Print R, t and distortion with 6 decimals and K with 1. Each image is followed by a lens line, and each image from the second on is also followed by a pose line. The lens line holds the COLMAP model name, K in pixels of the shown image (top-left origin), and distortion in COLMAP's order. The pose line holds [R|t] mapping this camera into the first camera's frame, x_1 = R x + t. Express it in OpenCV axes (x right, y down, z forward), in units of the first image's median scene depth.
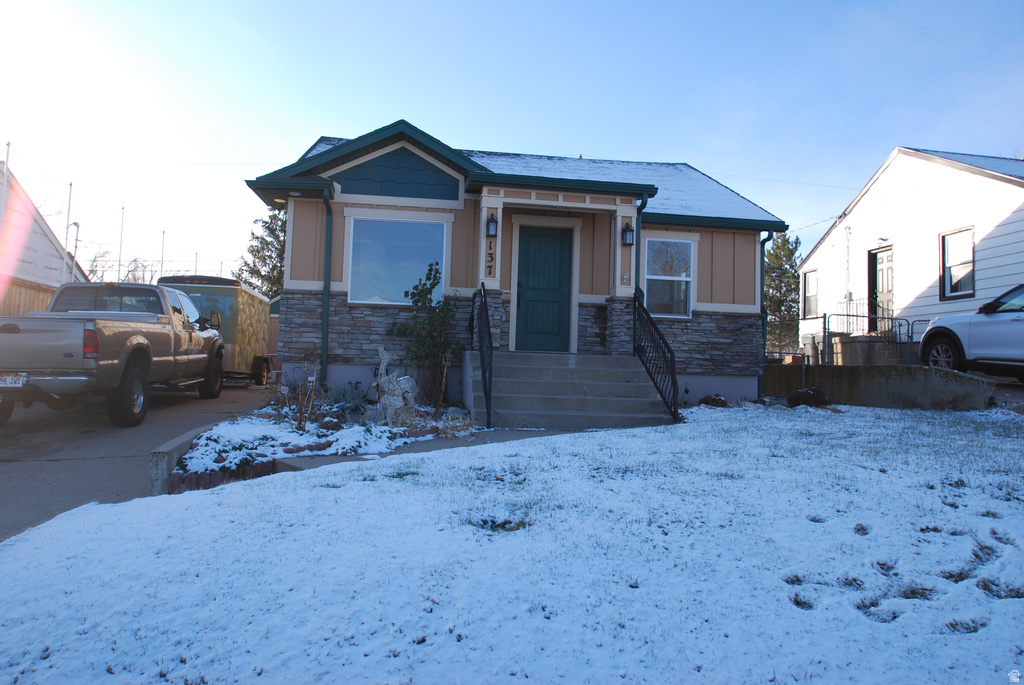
lens RADIAL K [[666.3, 0, 512.0], [0, 666.3, 342.5], [0, 0, 1]] dist [-0.042798, 0.001739]
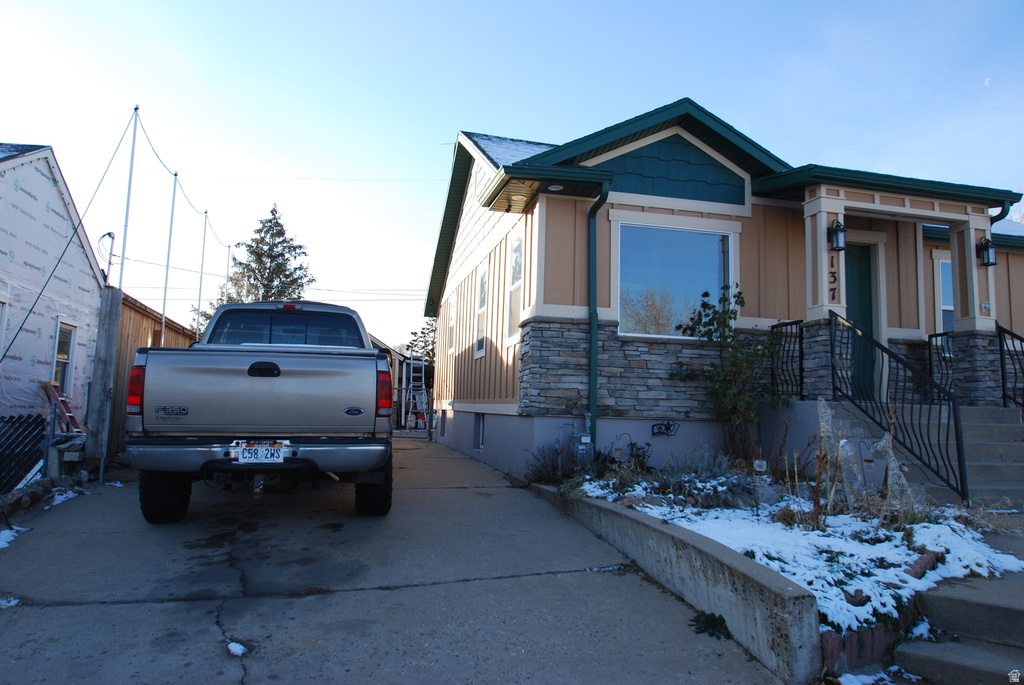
lens RADIAL K [[712.0, 0, 512.0], [0, 712.0, 342.5], [0, 0, 1]] dist [-0.041672, 0.002755]
pose [[0.996561, 0.006570, 0.082606, -0.433213], [-0.001711, 0.998271, -0.058755, -0.005333], [-0.082849, 0.058412, 0.994849, 0.219721]]
